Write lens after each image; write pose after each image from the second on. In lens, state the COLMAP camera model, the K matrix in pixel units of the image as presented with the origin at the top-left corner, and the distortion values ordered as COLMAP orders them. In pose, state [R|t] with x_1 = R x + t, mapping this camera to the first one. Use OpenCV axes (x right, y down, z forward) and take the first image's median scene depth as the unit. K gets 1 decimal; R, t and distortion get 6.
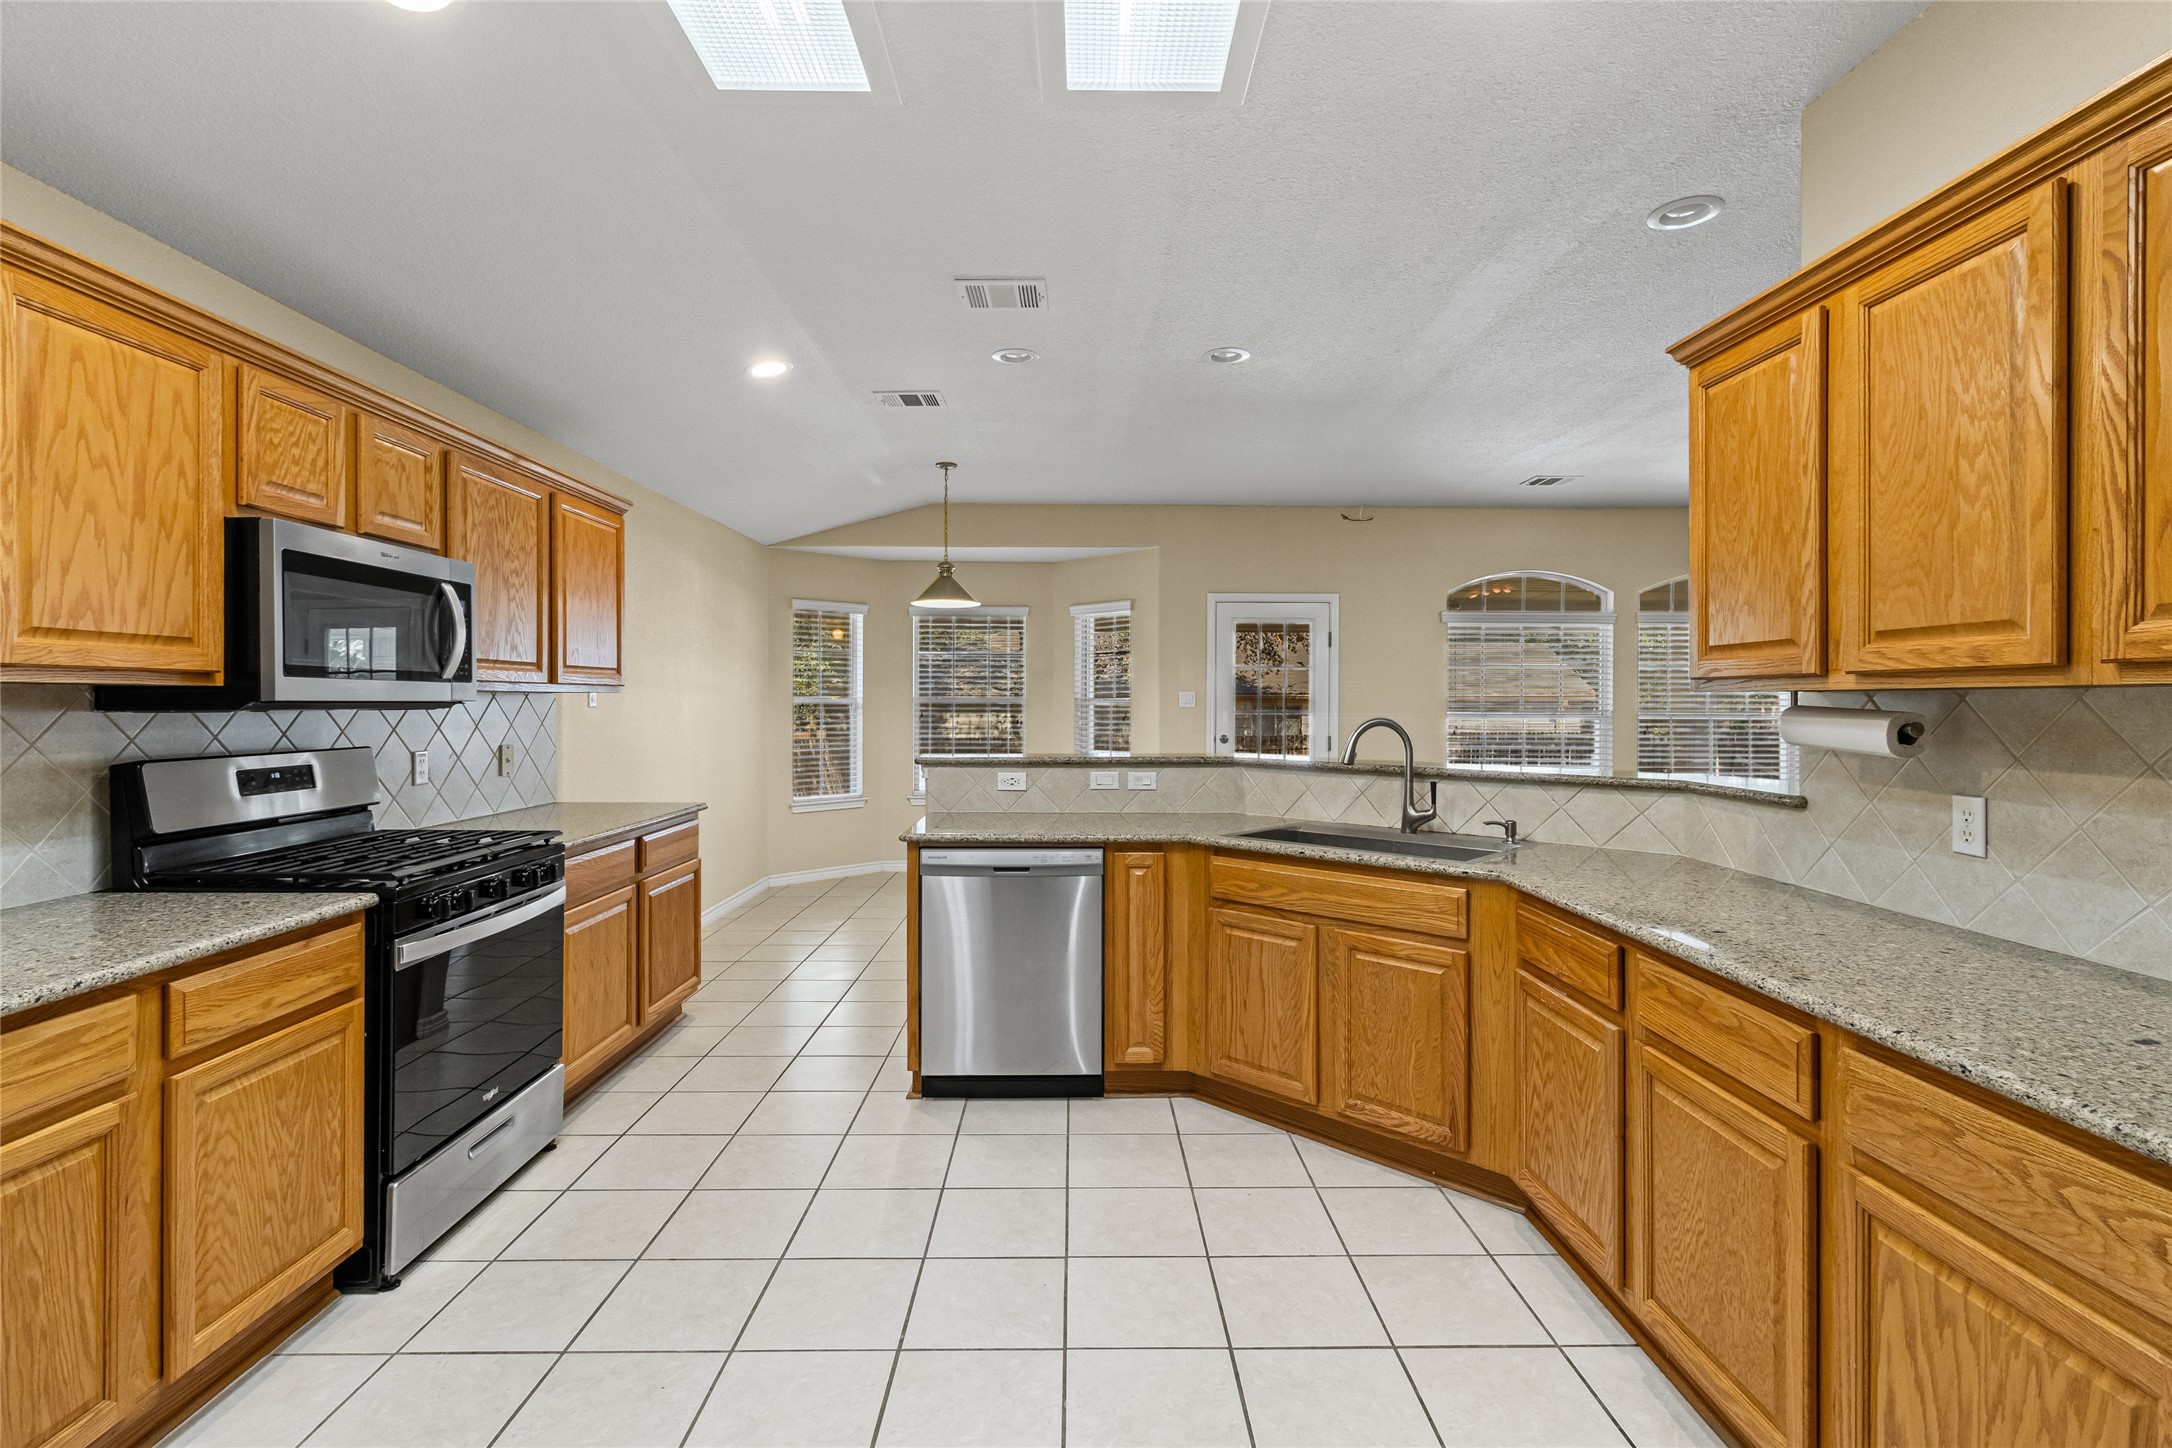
lens RADIAL K [[1000.7, 0, 1089.8], [0, 1000.7, 711.3], [0, 0, 1]] dist [0.015992, 0.000465]
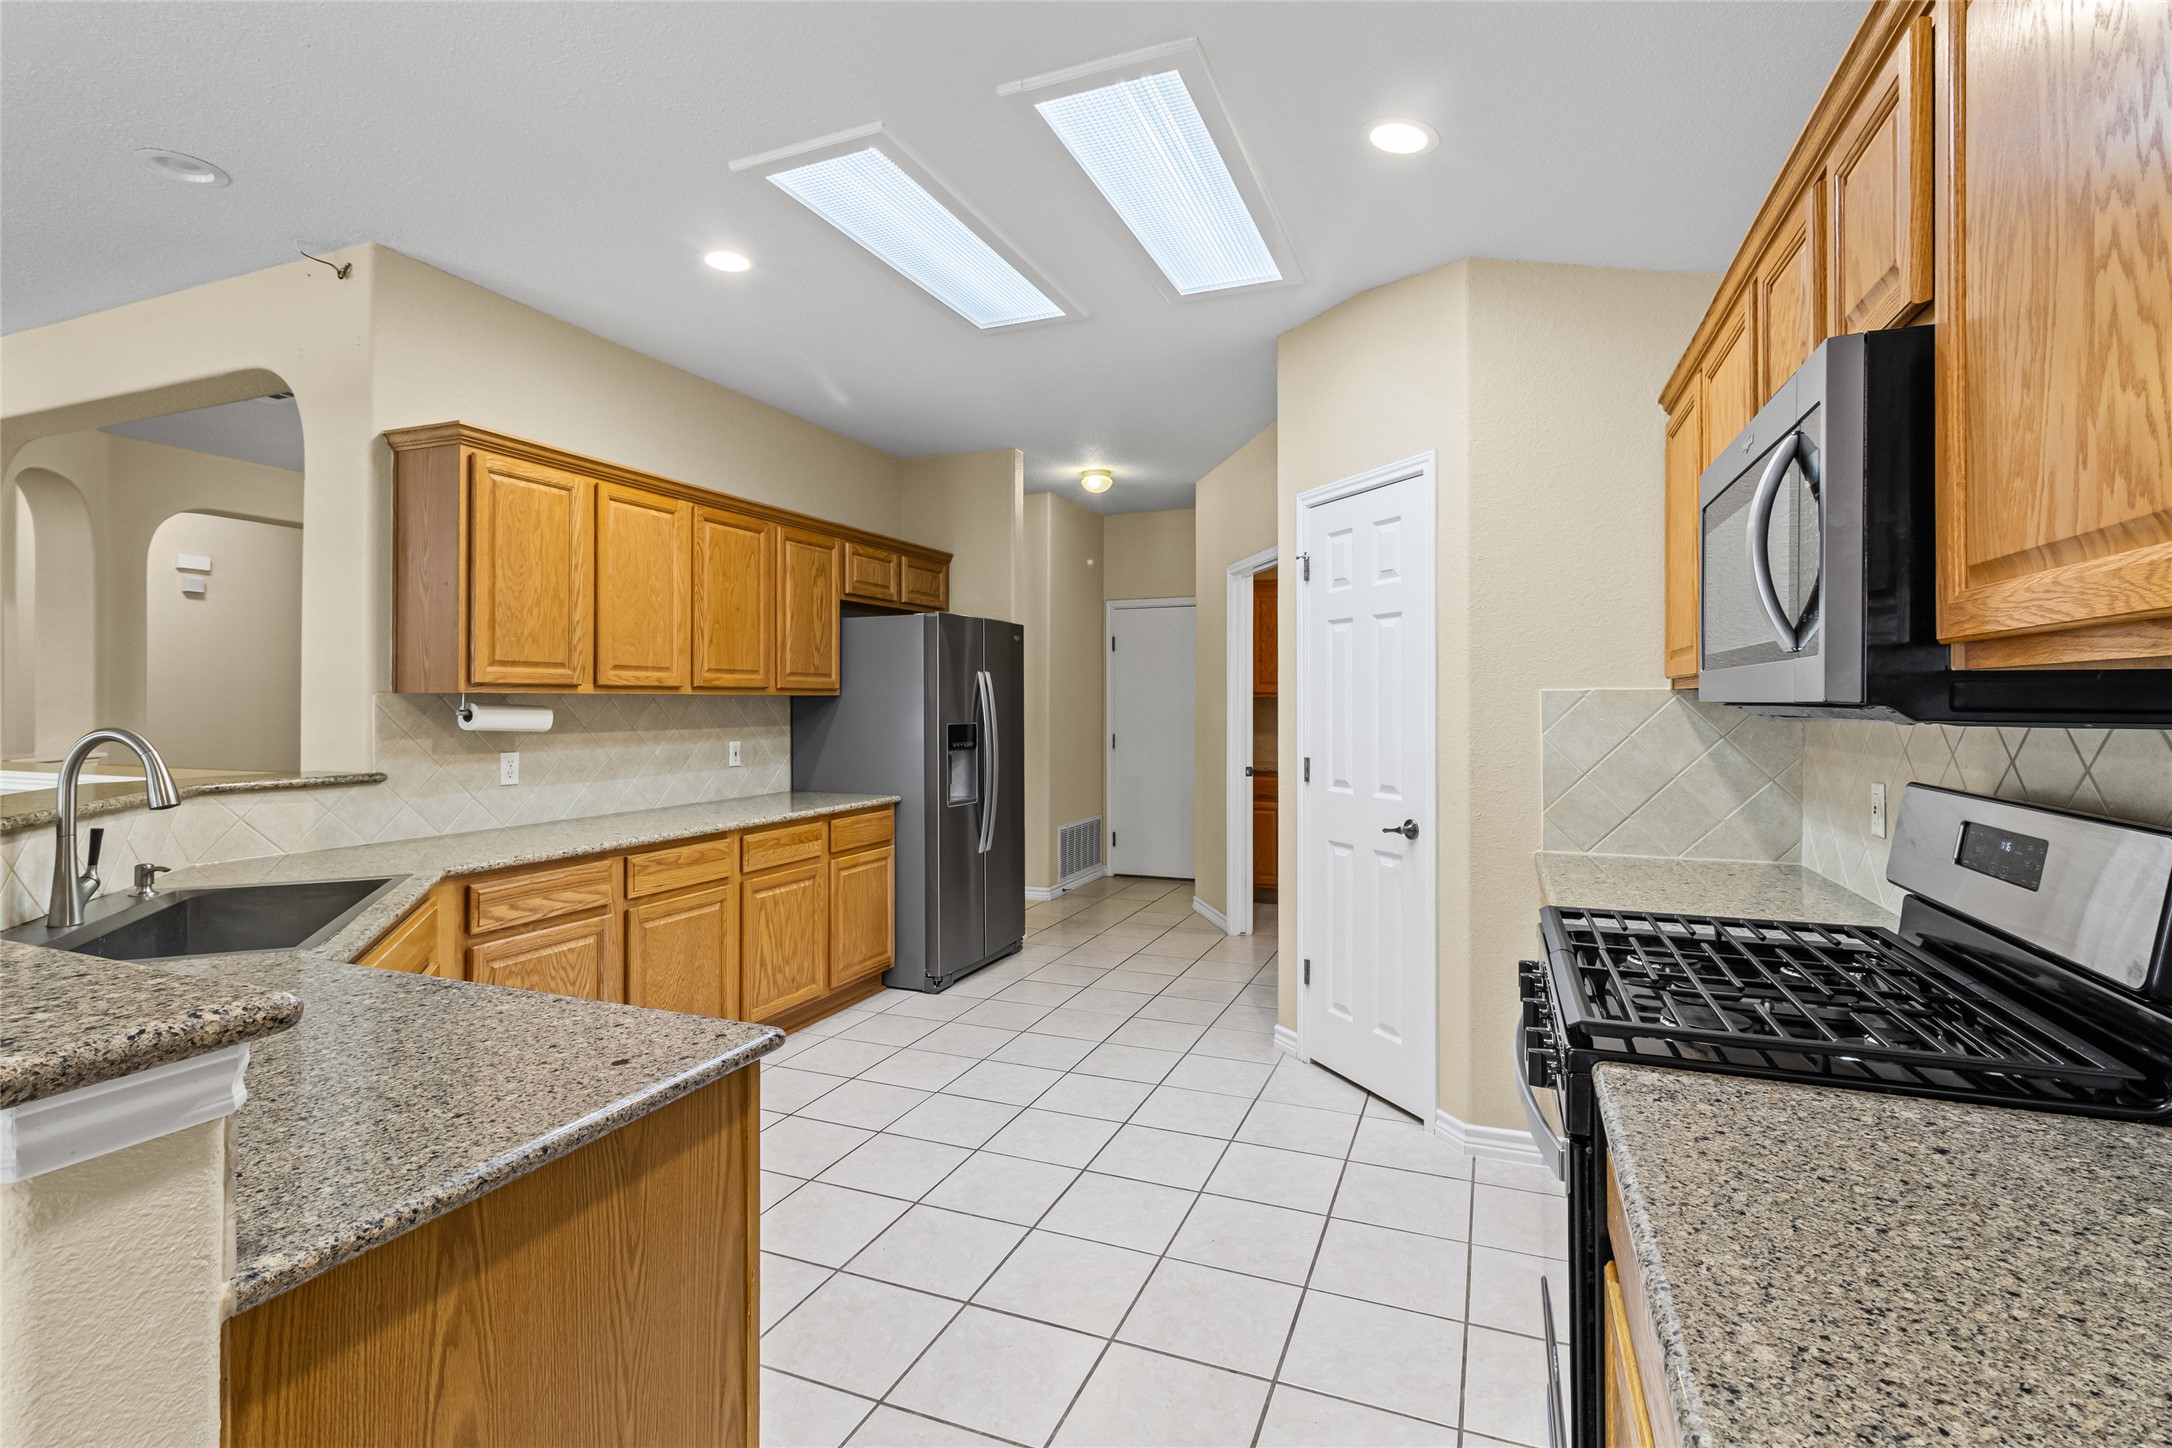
lens RADIAL K [[1000.7, 0, 1079.9], [0, 1000.7, 701.1], [0, 0, 1]] dist [0.015992, 0.000465]
pose [[-0.917949, 0.000353, 0.396699, -0.765844], [0.003194, 0.999974, 0.006503, -0.016076], [-0.396686, 0.007236, -0.917926, 2.203557]]
